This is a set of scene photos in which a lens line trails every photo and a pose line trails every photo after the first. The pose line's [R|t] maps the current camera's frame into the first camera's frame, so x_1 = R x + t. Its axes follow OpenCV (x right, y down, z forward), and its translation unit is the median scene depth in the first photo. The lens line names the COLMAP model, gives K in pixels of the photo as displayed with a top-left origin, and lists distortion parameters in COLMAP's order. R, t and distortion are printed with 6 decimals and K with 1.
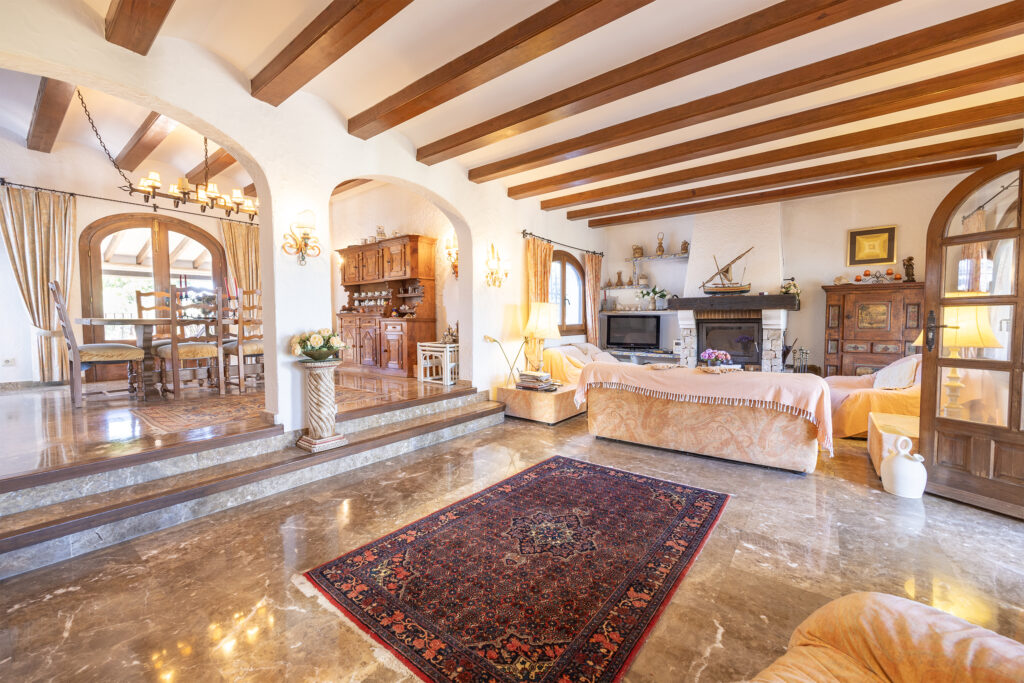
lens RADIAL K [[403.7, 0, 515.2], [0, 403.7, 340.8], [0, 0, 1]] dist [-0.004021, -0.000237]
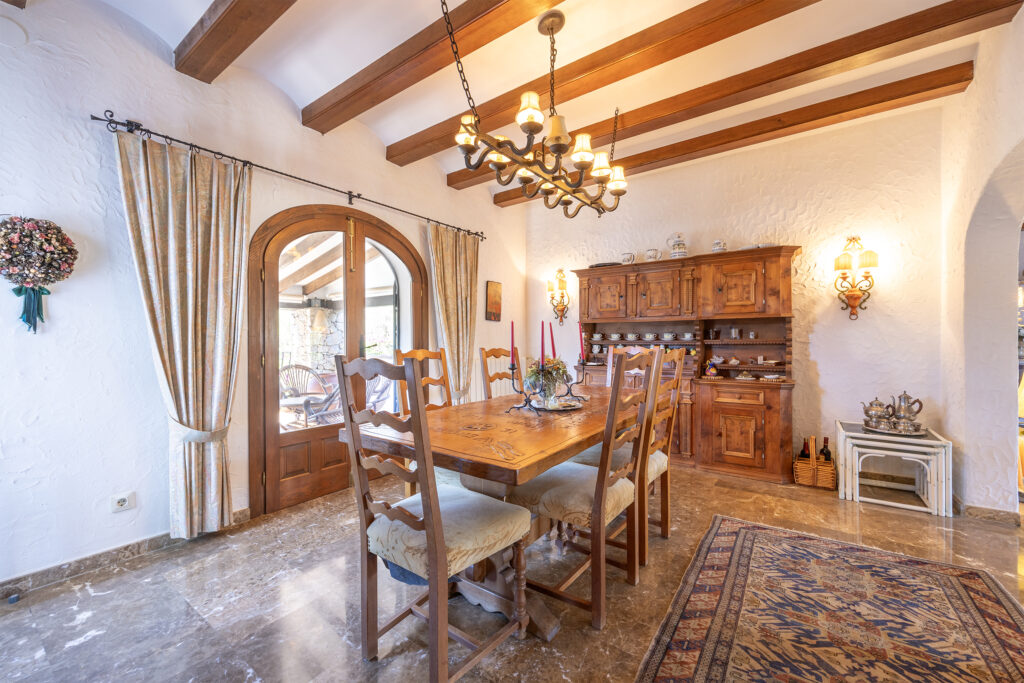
lens RADIAL K [[403.7, 0, 510.4], [0, 403.7, 339.7], [0, 0, 1]] dist [-0.004021, -0.000237]
pose [[0.998625, -0.004085, 0.052268, -0.798028], [0.006607, 0.998817, -0.048168, -0.108271], [-0.052009, 0.048447, 0.997471, 0.473518]]
